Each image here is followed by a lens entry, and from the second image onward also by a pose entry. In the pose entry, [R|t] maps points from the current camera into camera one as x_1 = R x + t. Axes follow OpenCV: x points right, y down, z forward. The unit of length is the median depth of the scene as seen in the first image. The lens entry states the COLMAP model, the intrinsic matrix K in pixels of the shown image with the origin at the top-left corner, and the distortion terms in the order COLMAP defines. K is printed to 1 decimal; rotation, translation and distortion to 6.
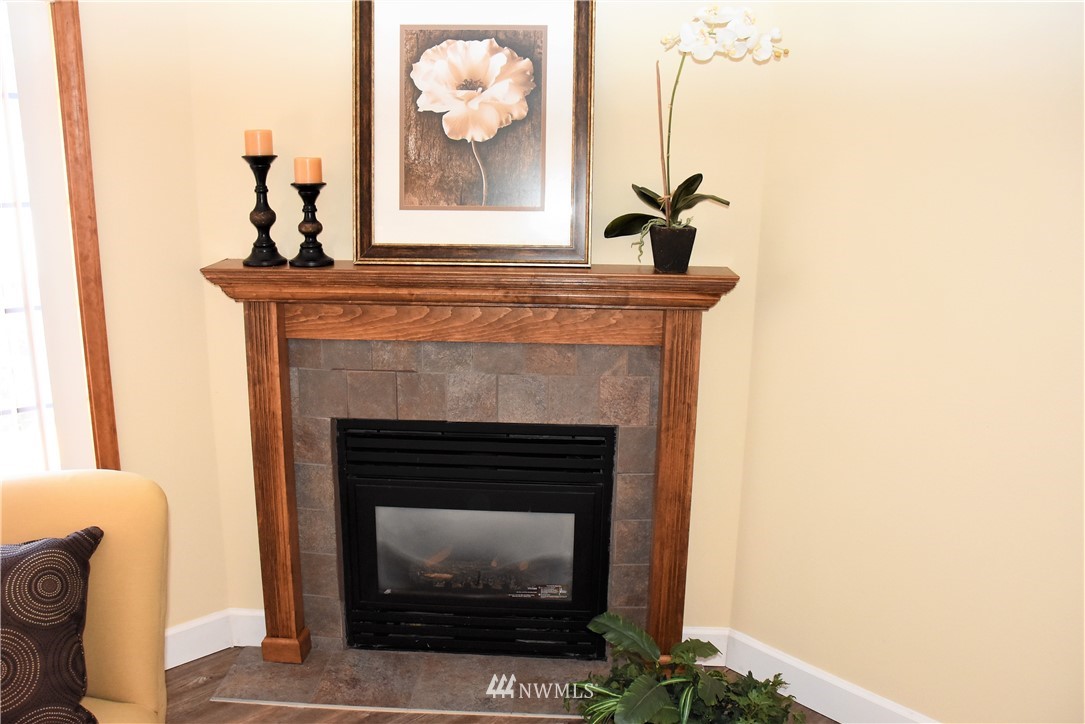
lens RADIAL K [[874.2, 0, 542.5], [0, 874.2, 362.0], [0, 0, 1]] dist [-0.158196, 0.000065]
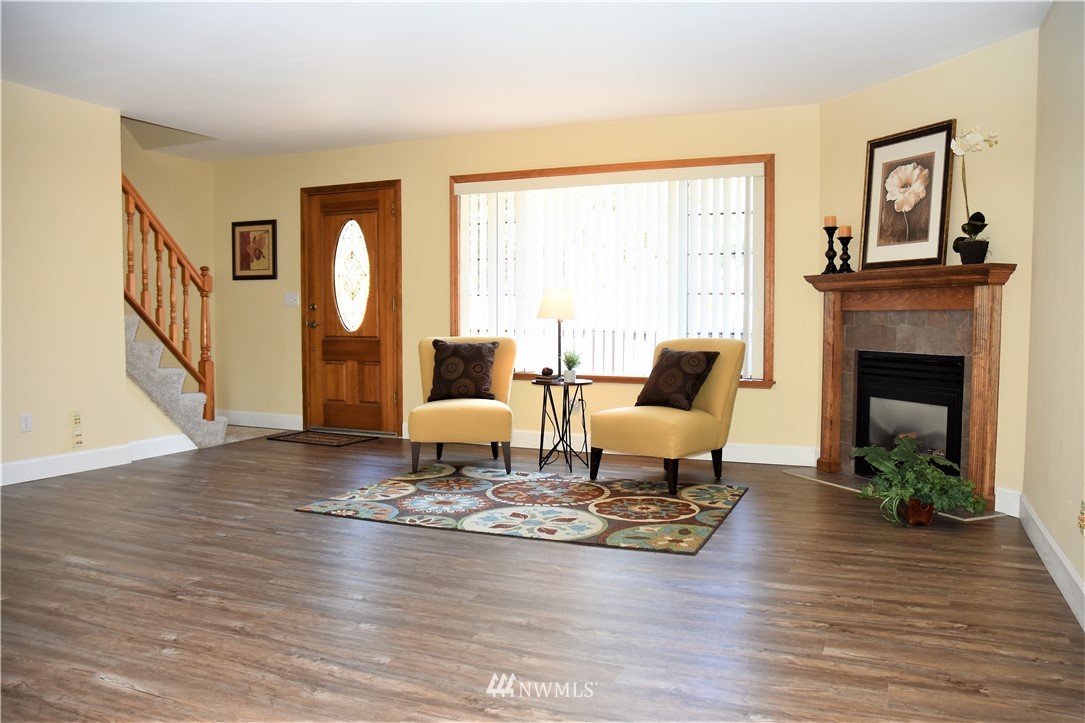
lens RADIAL K [[840.5, 0, 542.5], [0, 840.5, 361.5], [0, 0, 1]] dist [-0.148049, 0.125391]
pose [[0.391529, 0.035877, -0.919466, 1.402957], [-0.210135, 0.976321, -0.051385, 0.384679], [0.895851, 0.213331, 0.389797, -0.484143]]
